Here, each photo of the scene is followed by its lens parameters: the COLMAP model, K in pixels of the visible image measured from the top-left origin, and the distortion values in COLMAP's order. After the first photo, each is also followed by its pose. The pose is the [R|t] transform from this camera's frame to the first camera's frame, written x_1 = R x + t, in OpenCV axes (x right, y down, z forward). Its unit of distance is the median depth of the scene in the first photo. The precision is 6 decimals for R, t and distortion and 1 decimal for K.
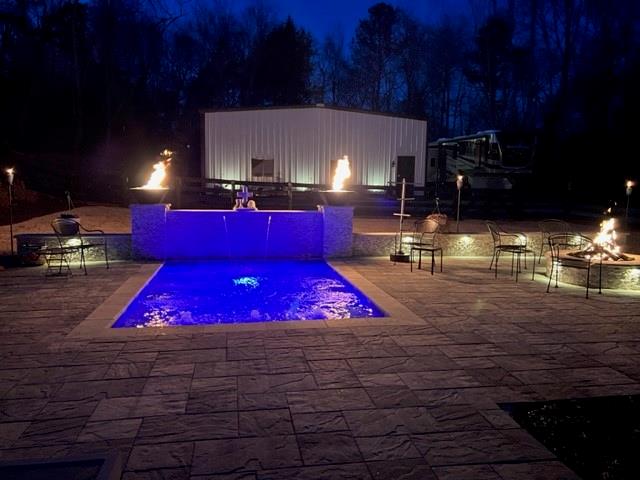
lens RADIAL K [[470.3, 0, 320.0], [0, 470.3, 240.0], [0, 0, 1]] dist [0.077264, -0.092476]
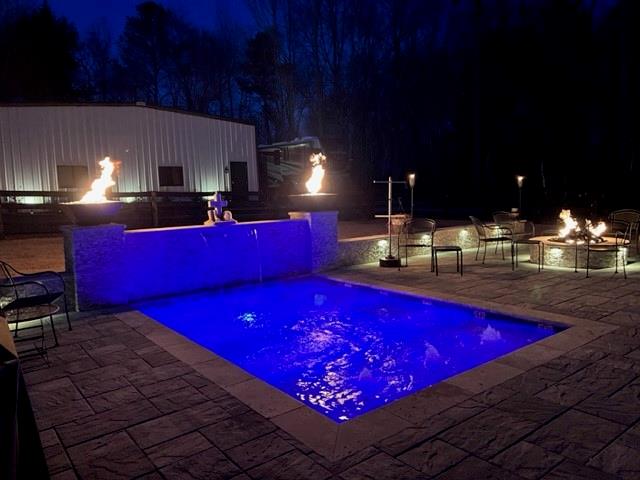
lens RADIAL K [[470.3, 0, 320.0], [0, 470.3, 240.0], [0, 0, 1]] dist [0.077264, -0.092476]
pose [[0.884613, -0.089329, 0.457690, -0.353651], [0.097769, 0.995195, 0.005270, -0.024224], [-0.455962, 0.040086, 0.889096, 0.230630]]
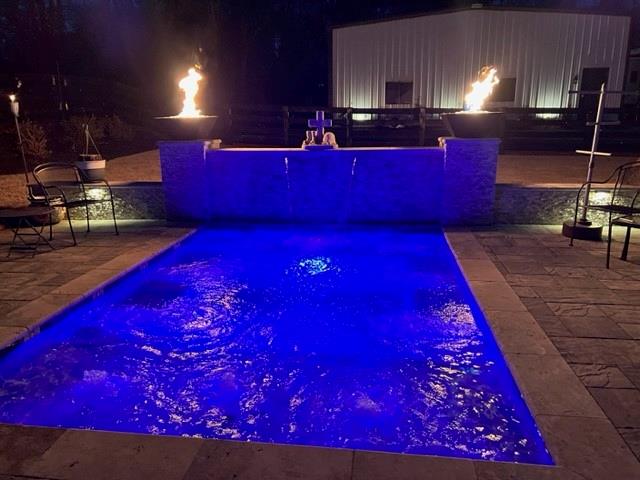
lens RADIAL K [[470.3, 0, 320.0], [0, 470.3, 240.0], [0, 0, 1]] dist [0.077264, -0.092476]
pose [[0.949492, 0.051667, -0.309507, 0.047599], [-0.008928, 0.990400, 0.137942, -0.025763], [0.313663, -0.128212, 0.940839, 0.351825]]
